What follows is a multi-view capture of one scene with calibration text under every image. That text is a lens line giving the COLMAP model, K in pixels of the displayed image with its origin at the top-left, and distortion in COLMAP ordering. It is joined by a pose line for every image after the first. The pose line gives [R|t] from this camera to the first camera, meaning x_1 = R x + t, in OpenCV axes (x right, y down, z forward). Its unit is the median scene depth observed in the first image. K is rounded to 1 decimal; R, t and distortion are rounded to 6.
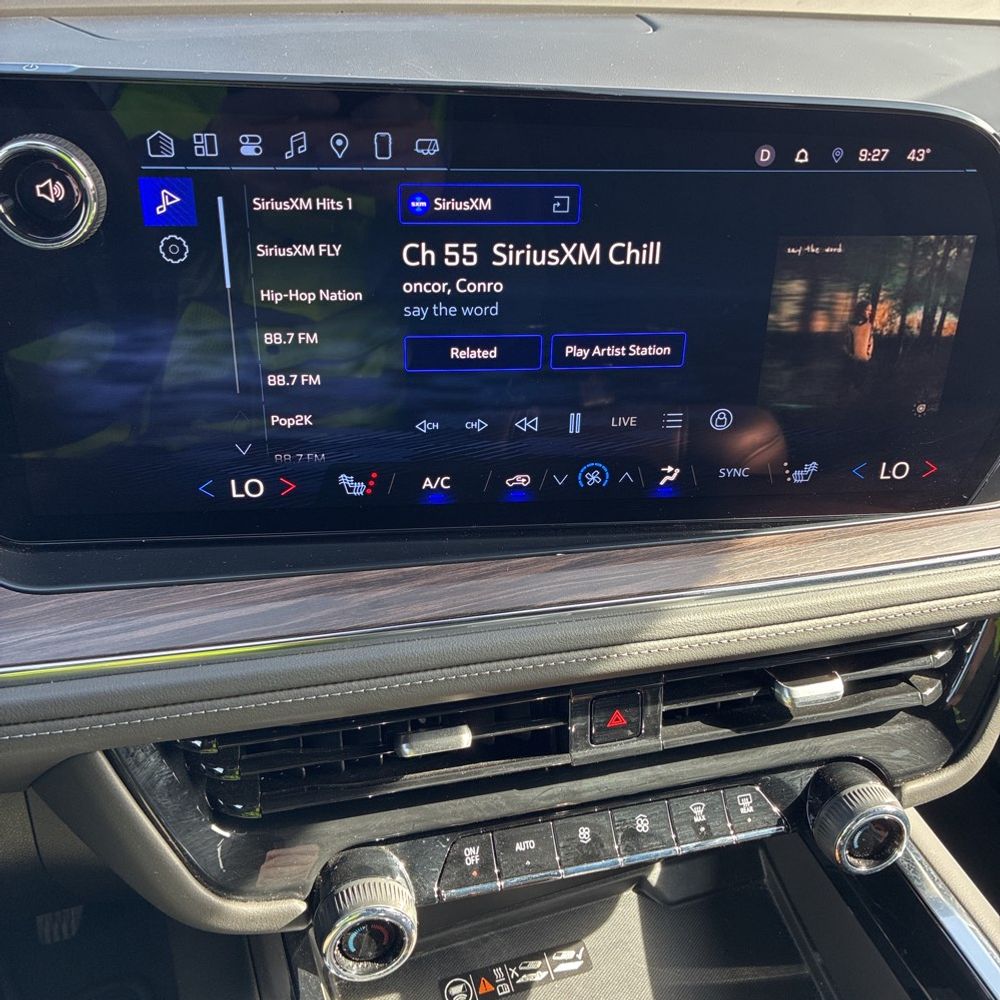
lens RADIAL K [[1016.5, 0, 502.8], [0, 1016.5, 499.5], [0, 0, 1]] dist [0.012374, 0.000000]
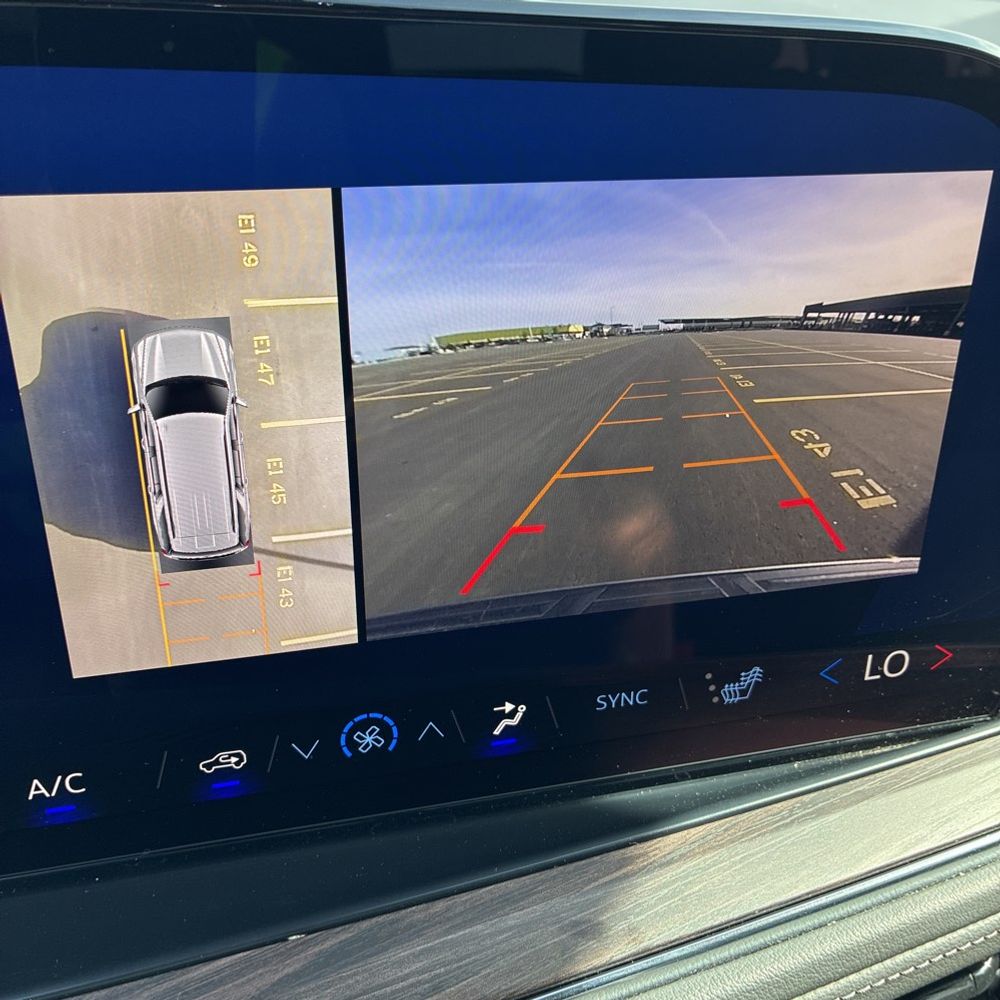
lens RADIAL K [[1016.5, 0, 501.6], [0, 1016.5, 498.6], [0, 0, 1]] dist [0.012374, 0.000000]
pose [[0.990774, -0.067022, 0.117792, 0.110729], [0.070780, 0.997099, -0.028012, -0.136791], [-0.115573, 0.036090, 0.992643, 0.480965]]
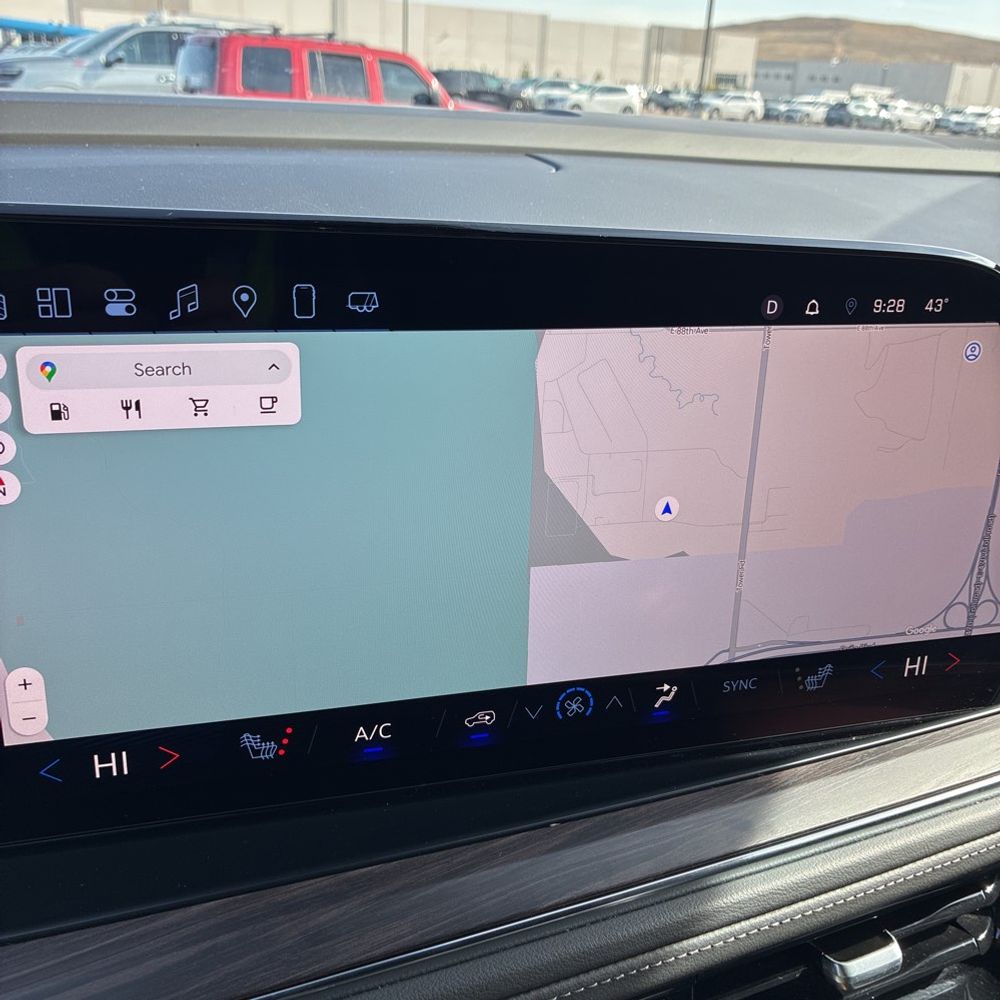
lens RADIAL K [[1016.5, 0, 501.9], [0, 1016.5, 497.7], [0, 0, 1]] dist [0.012374, 0.000000]
pose [[0.984015, -0.042929, 0.172834, -0.099648], [0.064981, 0.990149, -0.124027, -0.092529], [-0.165807, 0.133275, 0.977111, 0.239721]]
